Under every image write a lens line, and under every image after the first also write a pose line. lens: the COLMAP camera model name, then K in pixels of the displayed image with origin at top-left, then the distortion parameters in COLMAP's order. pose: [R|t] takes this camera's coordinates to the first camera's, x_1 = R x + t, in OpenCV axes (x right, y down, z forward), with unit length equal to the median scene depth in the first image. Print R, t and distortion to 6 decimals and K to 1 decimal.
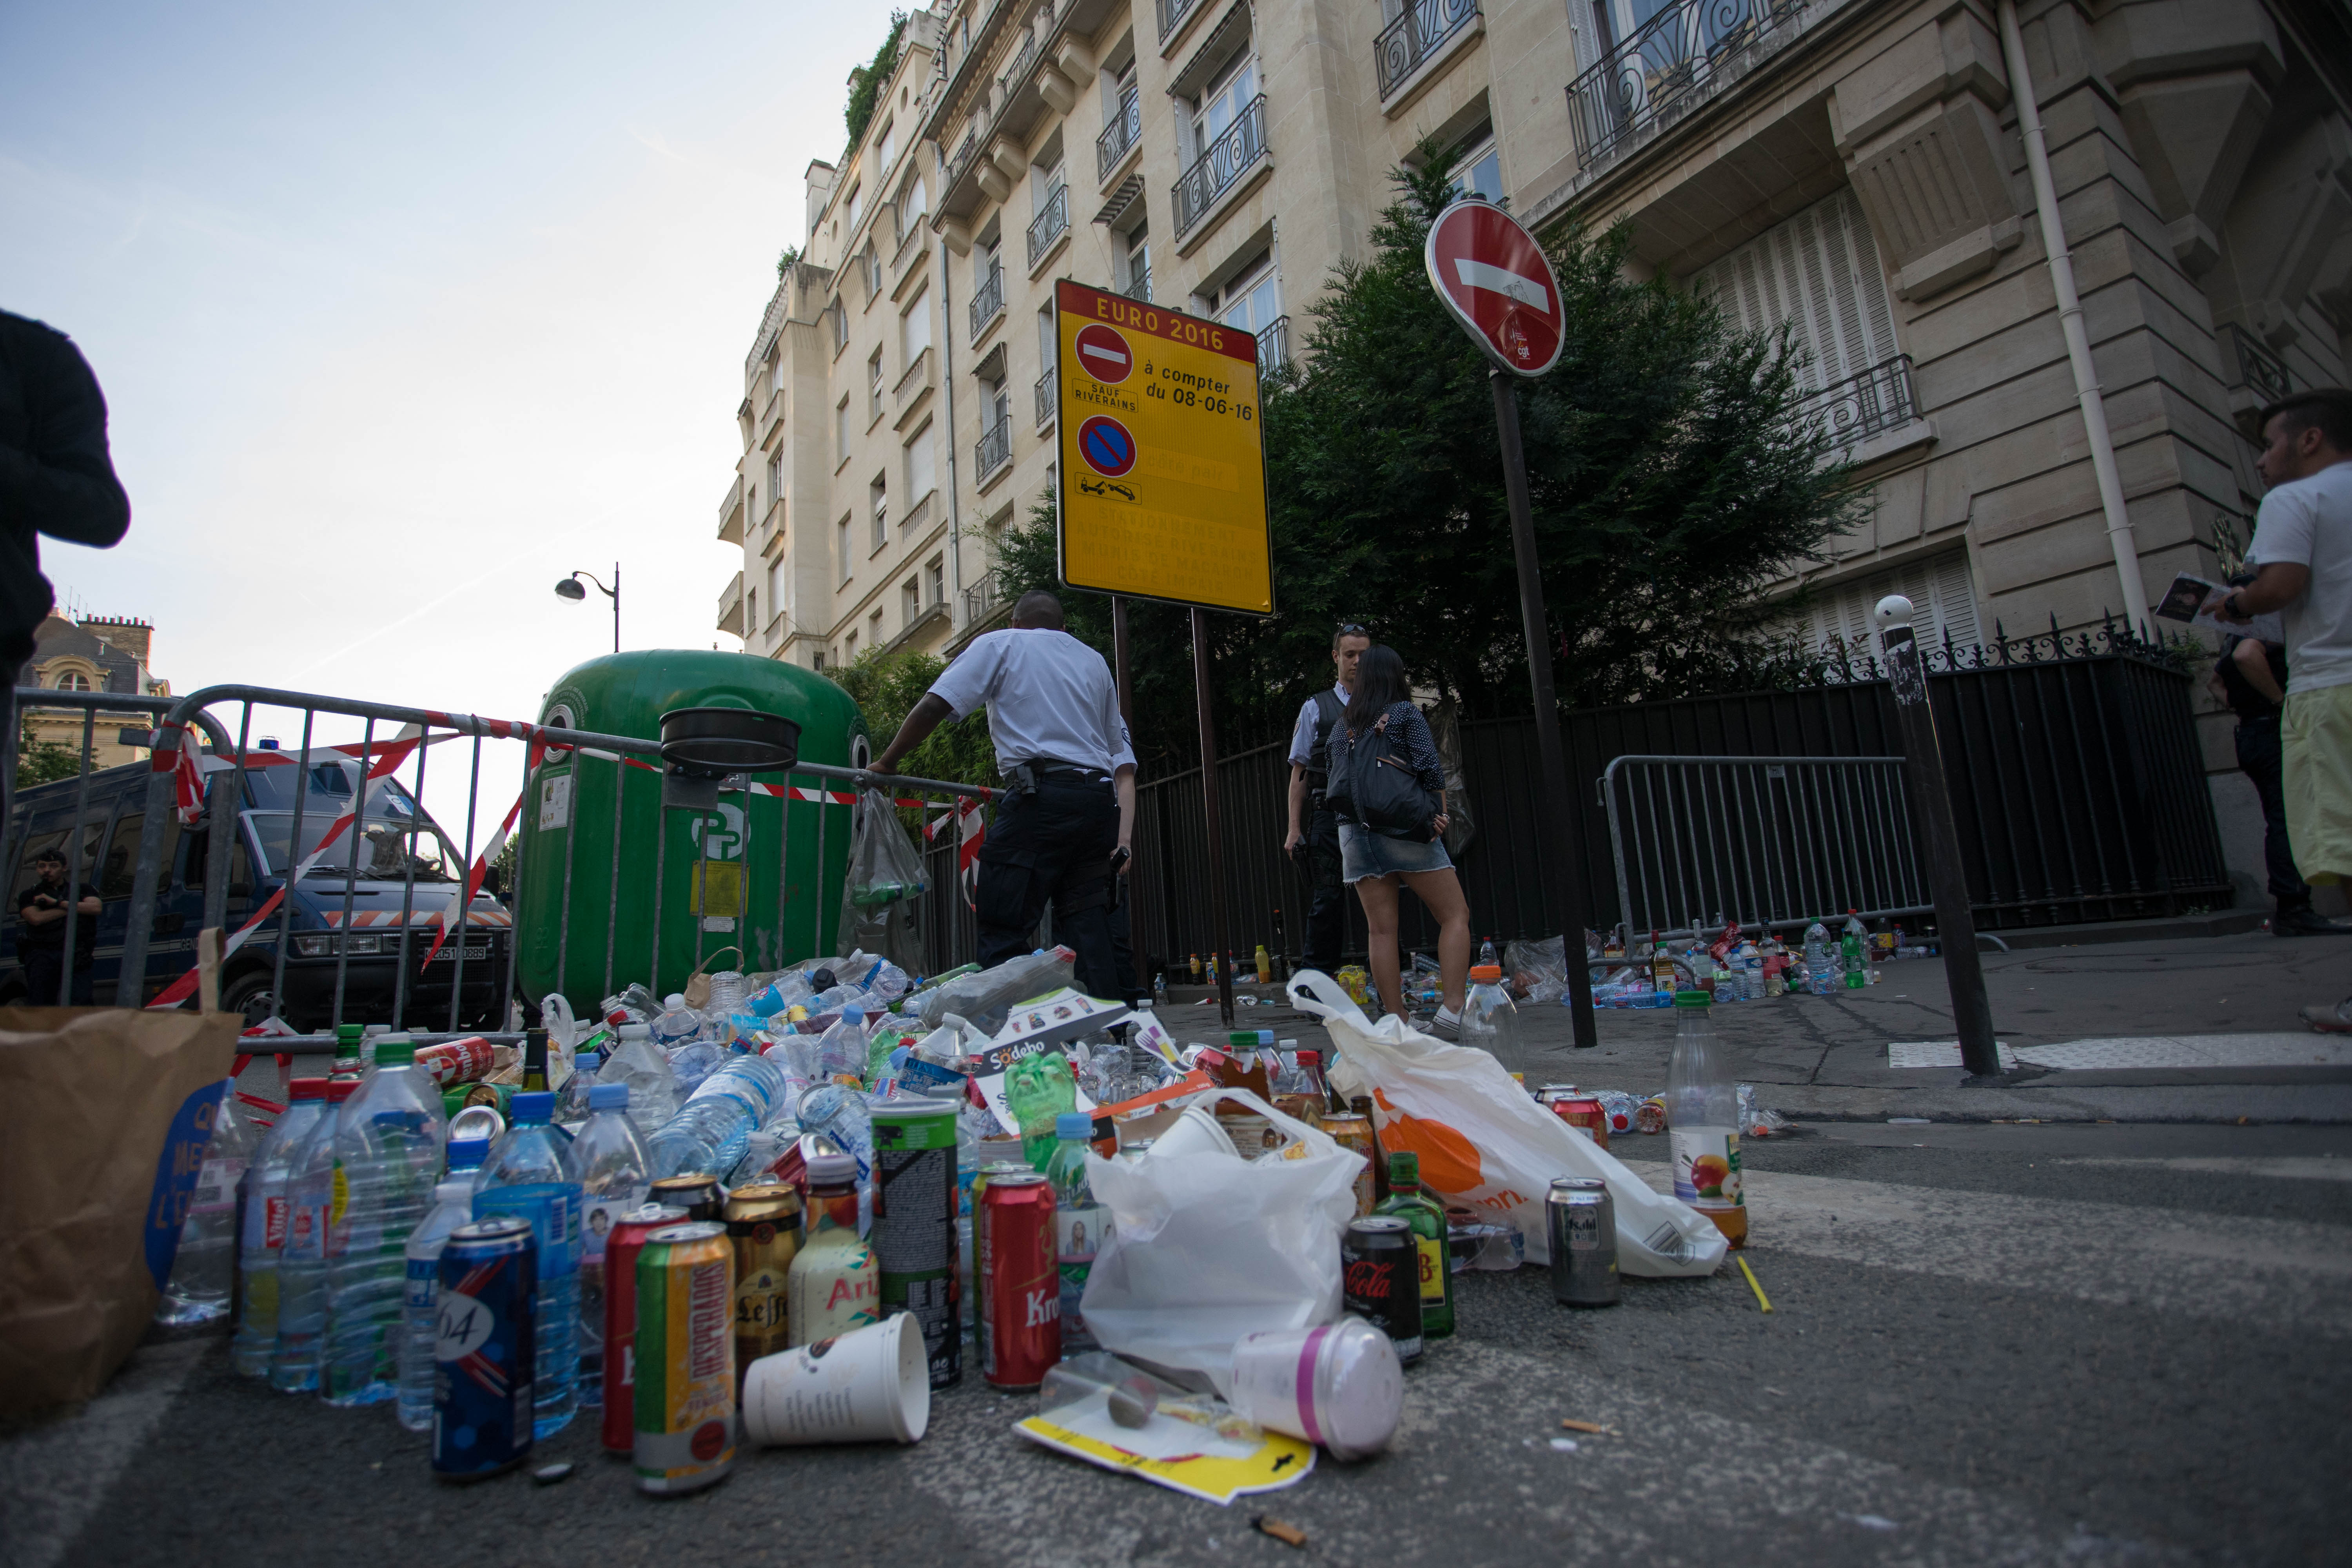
lens RADIAL K [[1138.4, 0, 1168.2], [0, 1138.4, 786.4], [0, 0, 1]] dist [-0.065052, 0.027960]
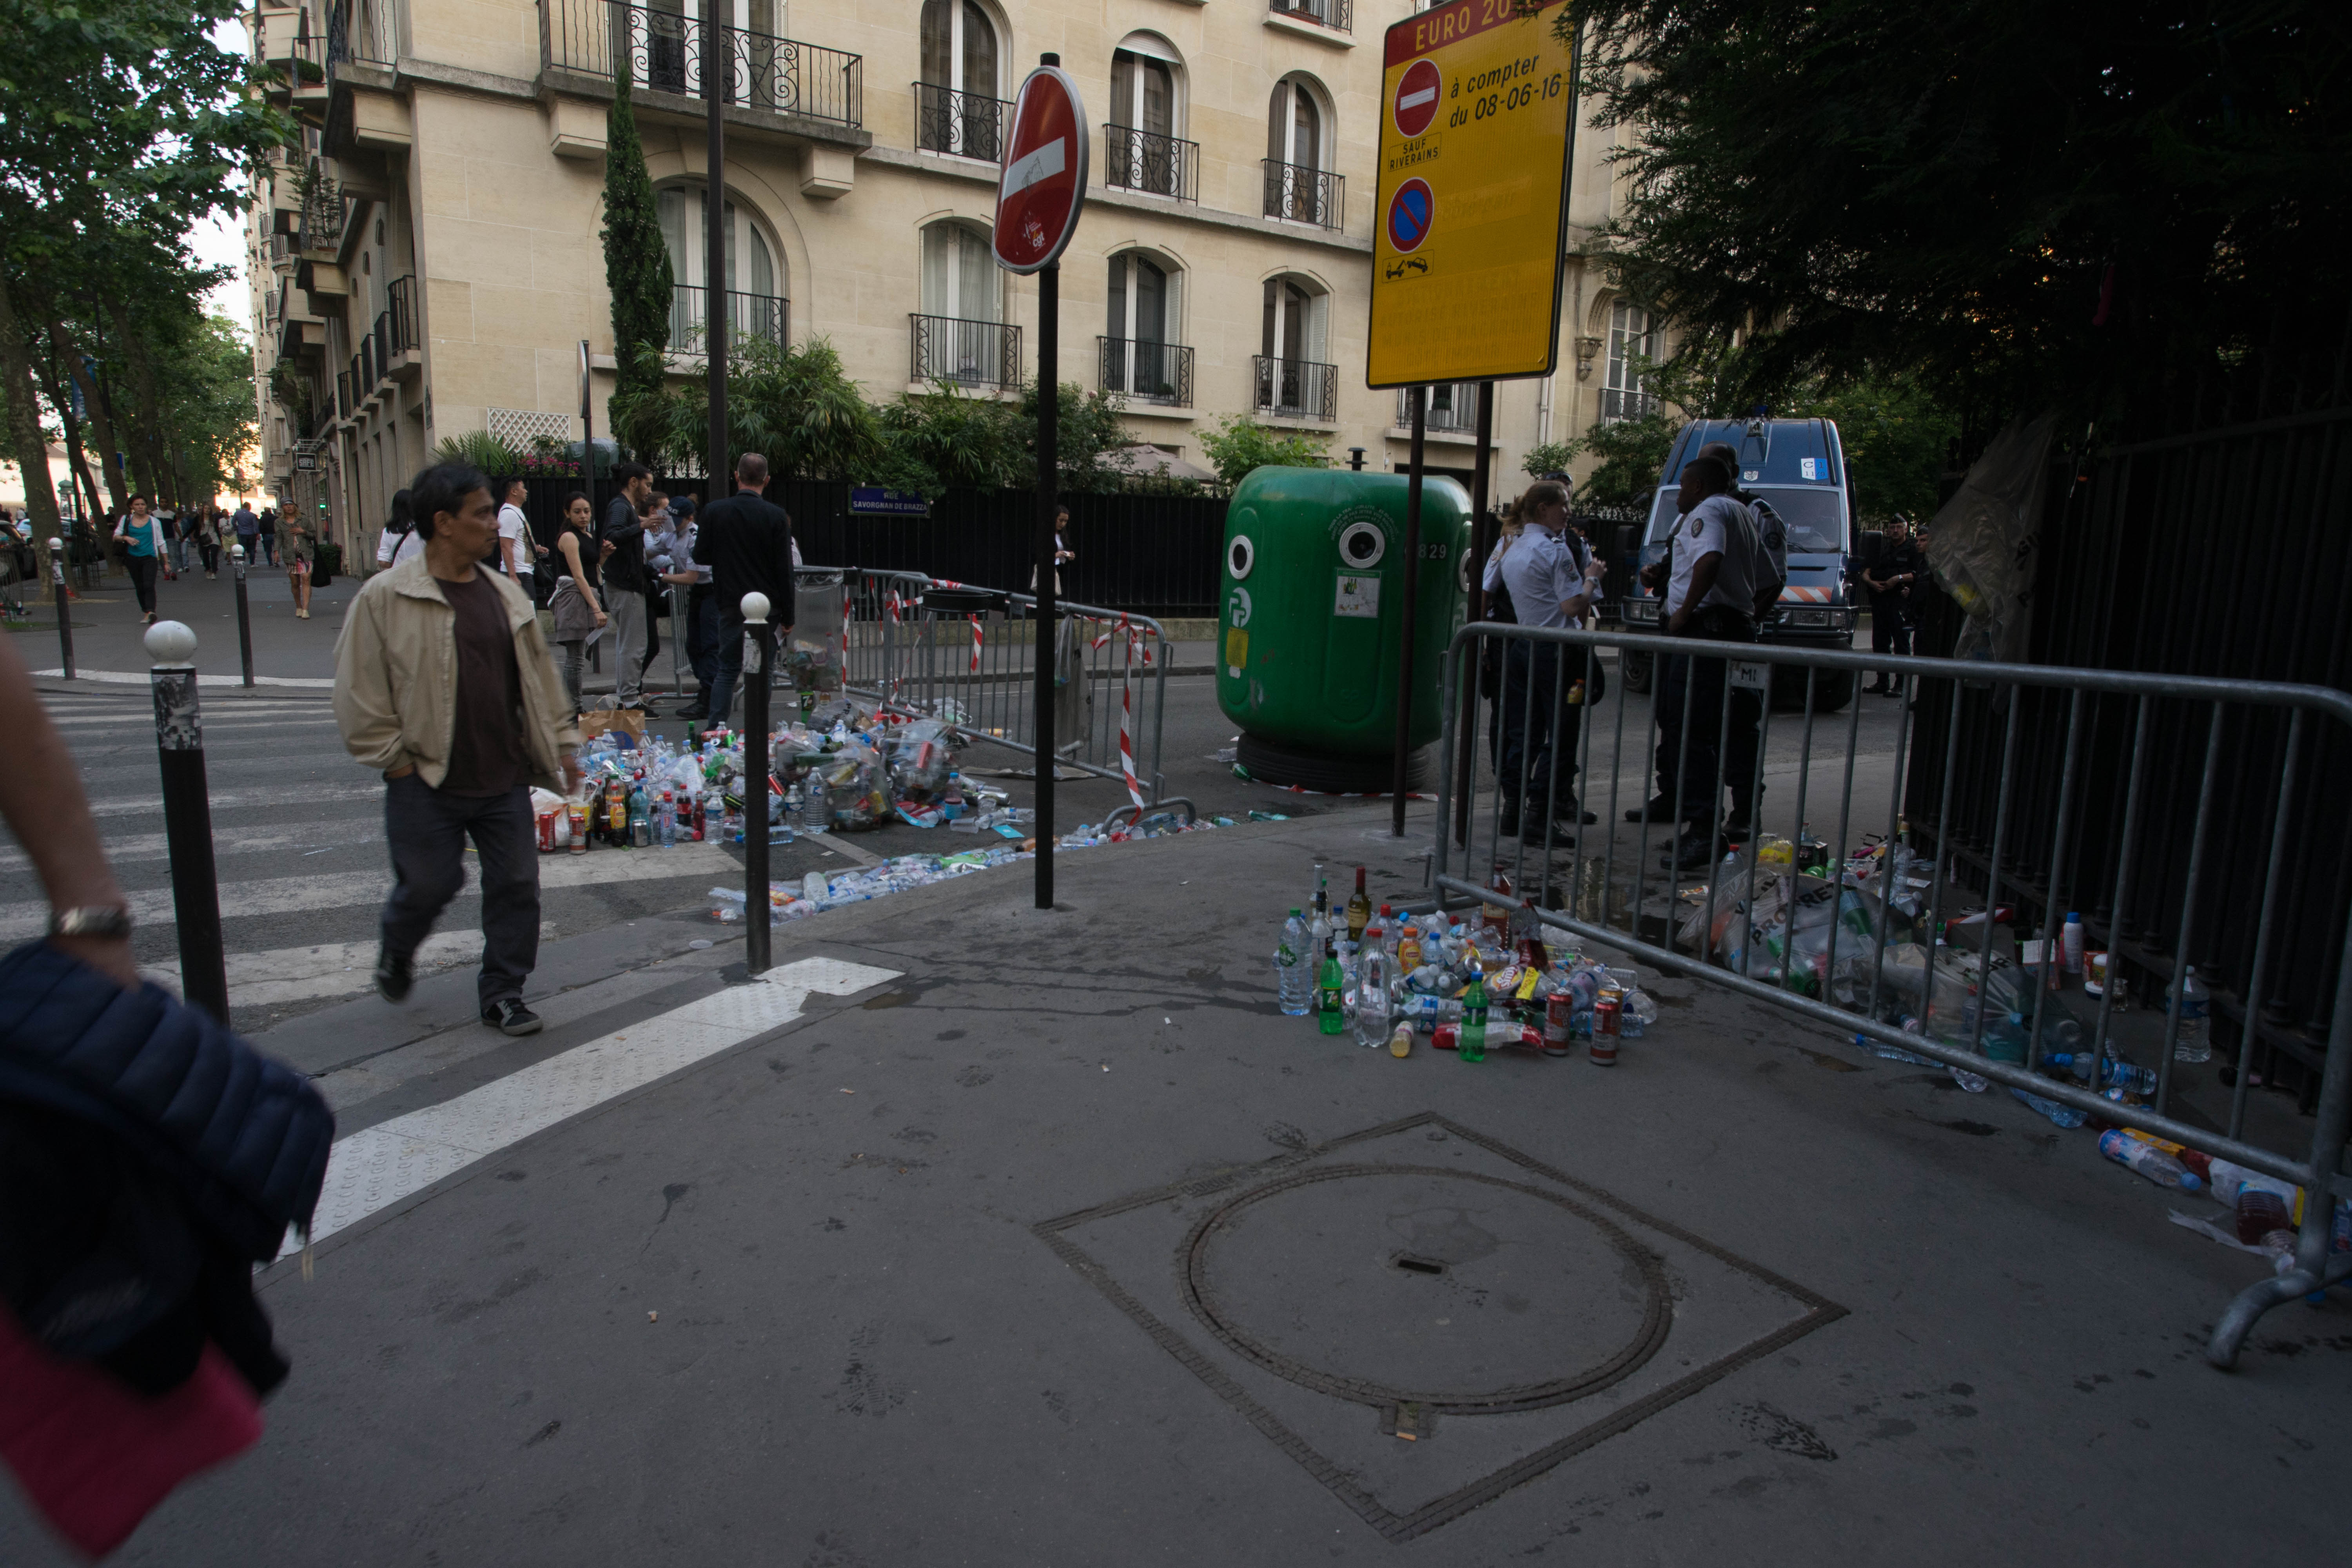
lens RADIAL K [[1424.5, 0, 1183.4], [0, 1424.5, 787.9], [0, 0, 1]] dist [-0.072367, 0.070000]
pose [[0.018338, 0.238377, -0.970999, 1.386381], [0.135996, 0.961542, 0.238624, -0.177352], [0.990540, -0.136428, -0.014786, 0.908577]]
